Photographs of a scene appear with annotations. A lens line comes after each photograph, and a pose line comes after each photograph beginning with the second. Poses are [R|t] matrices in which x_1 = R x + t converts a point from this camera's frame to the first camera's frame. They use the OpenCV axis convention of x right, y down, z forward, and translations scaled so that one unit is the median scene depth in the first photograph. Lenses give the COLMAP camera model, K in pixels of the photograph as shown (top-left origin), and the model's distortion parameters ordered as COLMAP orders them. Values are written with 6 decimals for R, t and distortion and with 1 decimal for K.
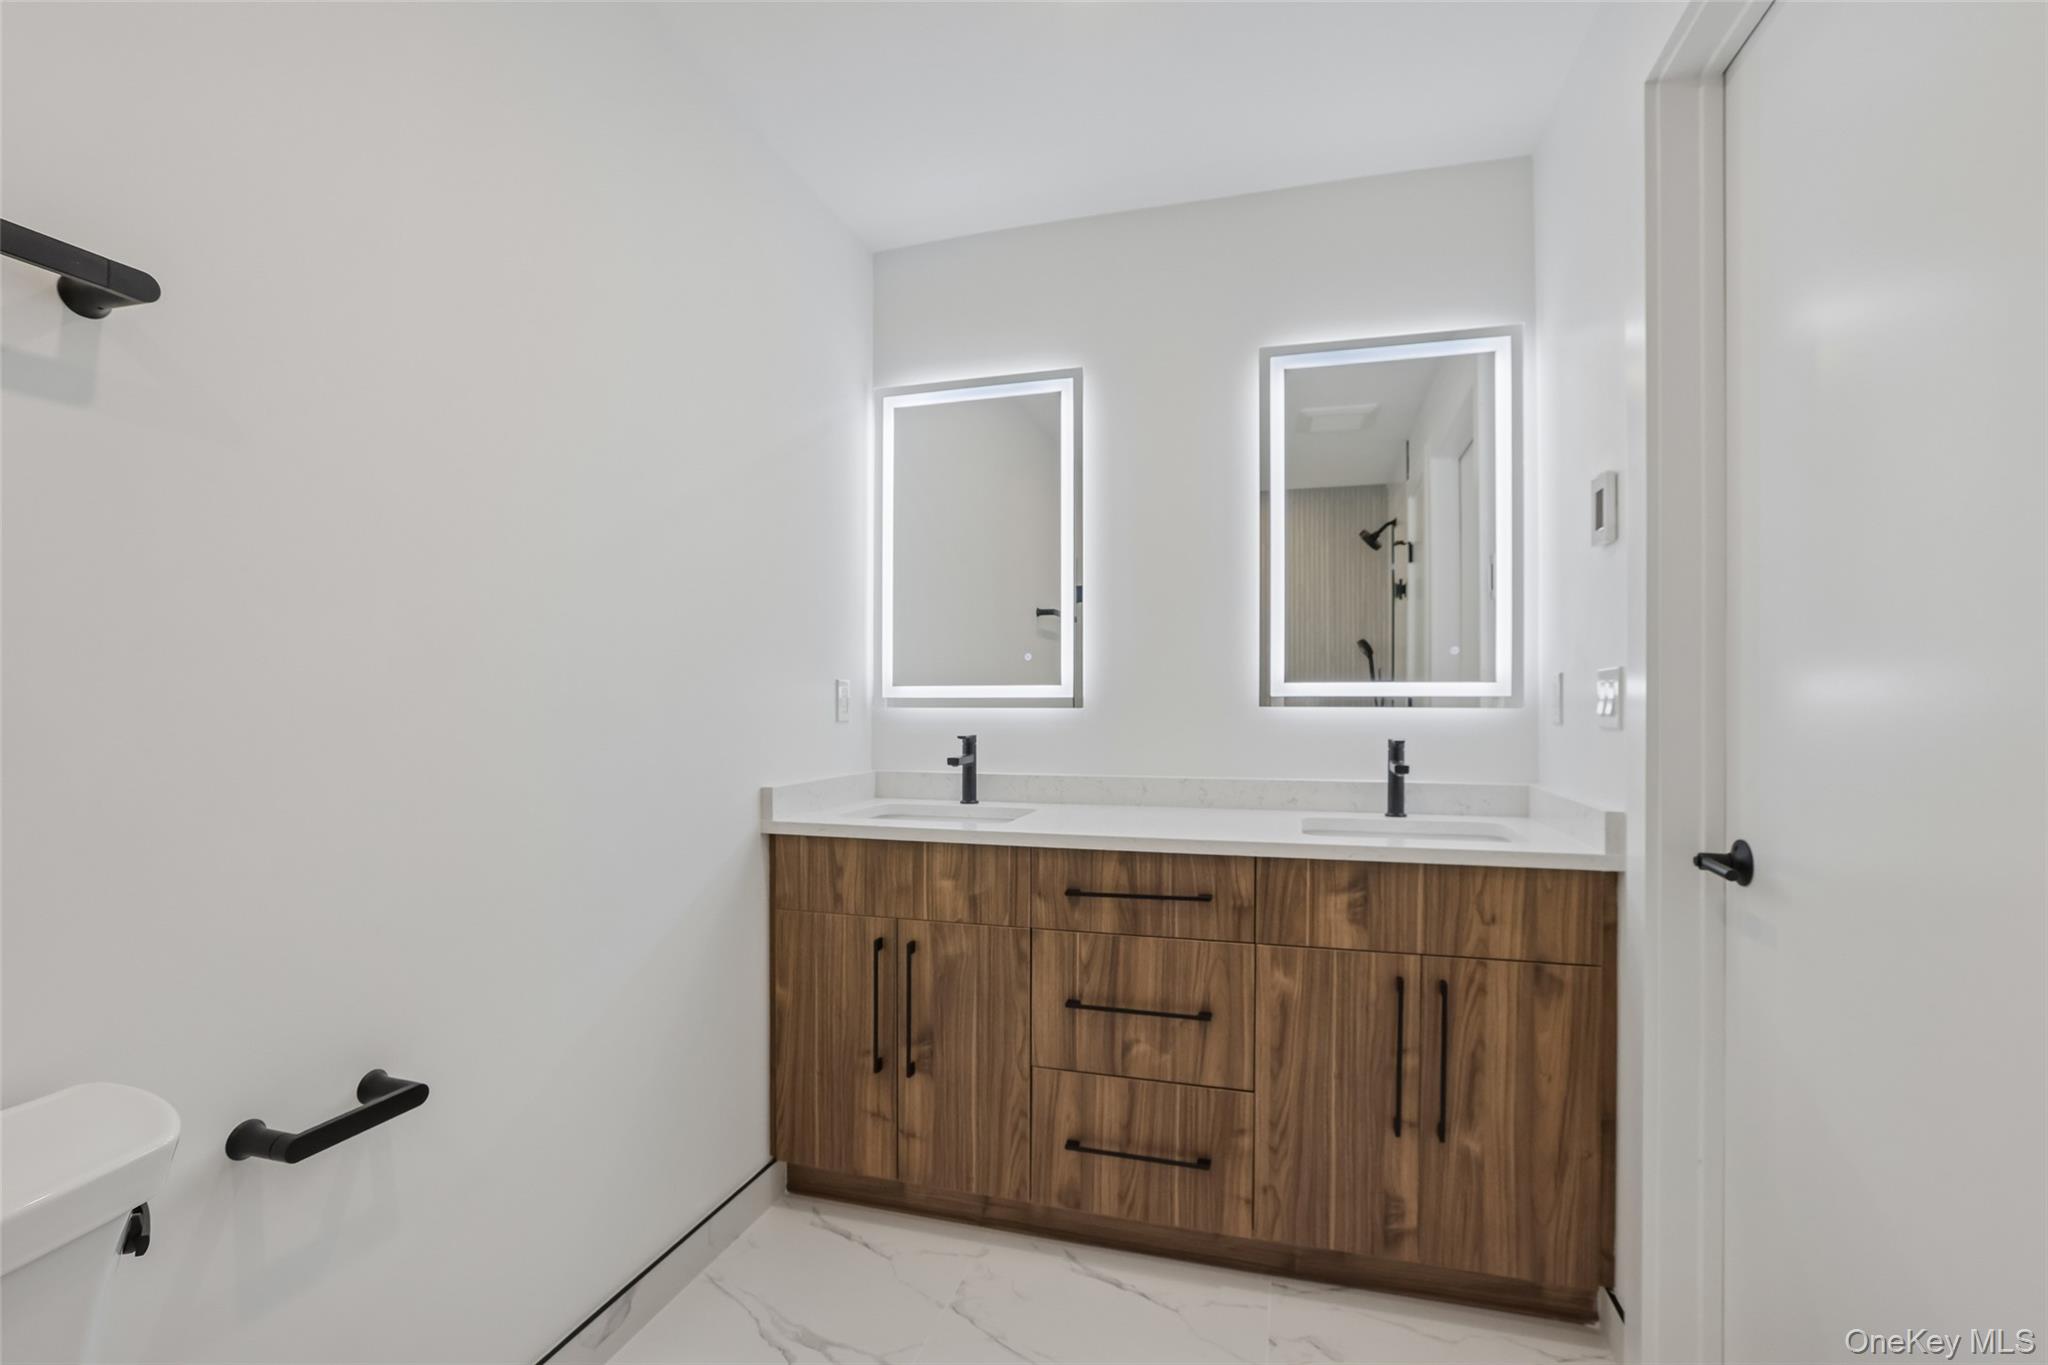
lens RADIAL K [[952.7, 0, 1012.7], [0, 952.7, 711.1], [0, 0, 1]] dist [0.011616, 0.005689]
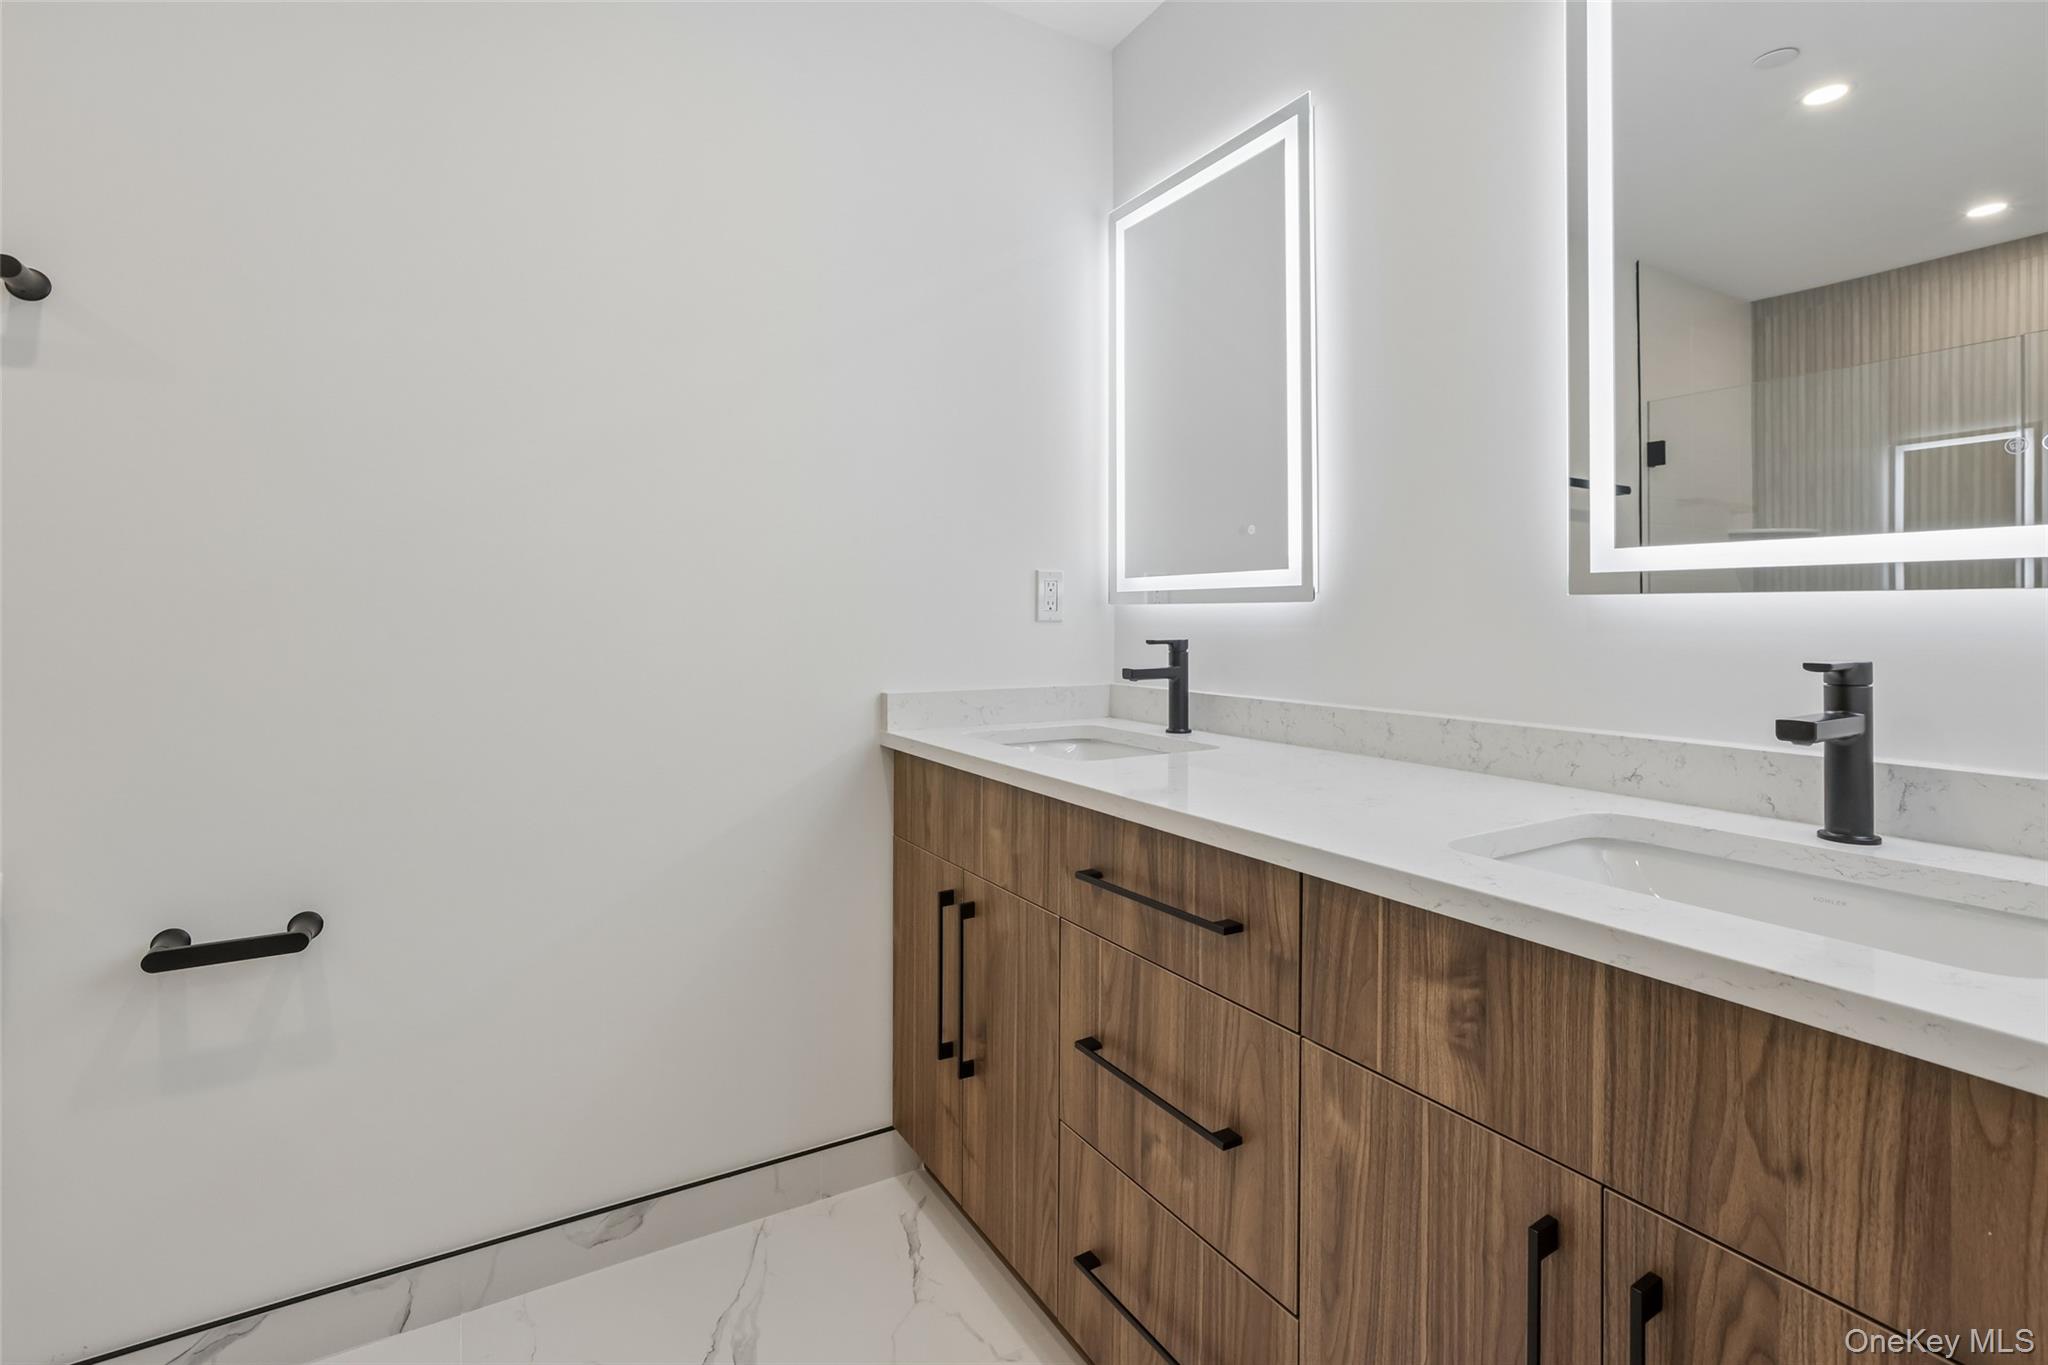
lens RADIAL K [[952.7, 0, 1015.7], [0, 952.7, 611.1], [0, 0, 1]] dist [0.011616, 0.005689]
pose [[0.737007, -0.003682, -0.675875, 0.486955], [-0.004544, 0.999936, -0.010402, 0.014169], [0.675870, 0.010738, 0.736943, 0.489579]]
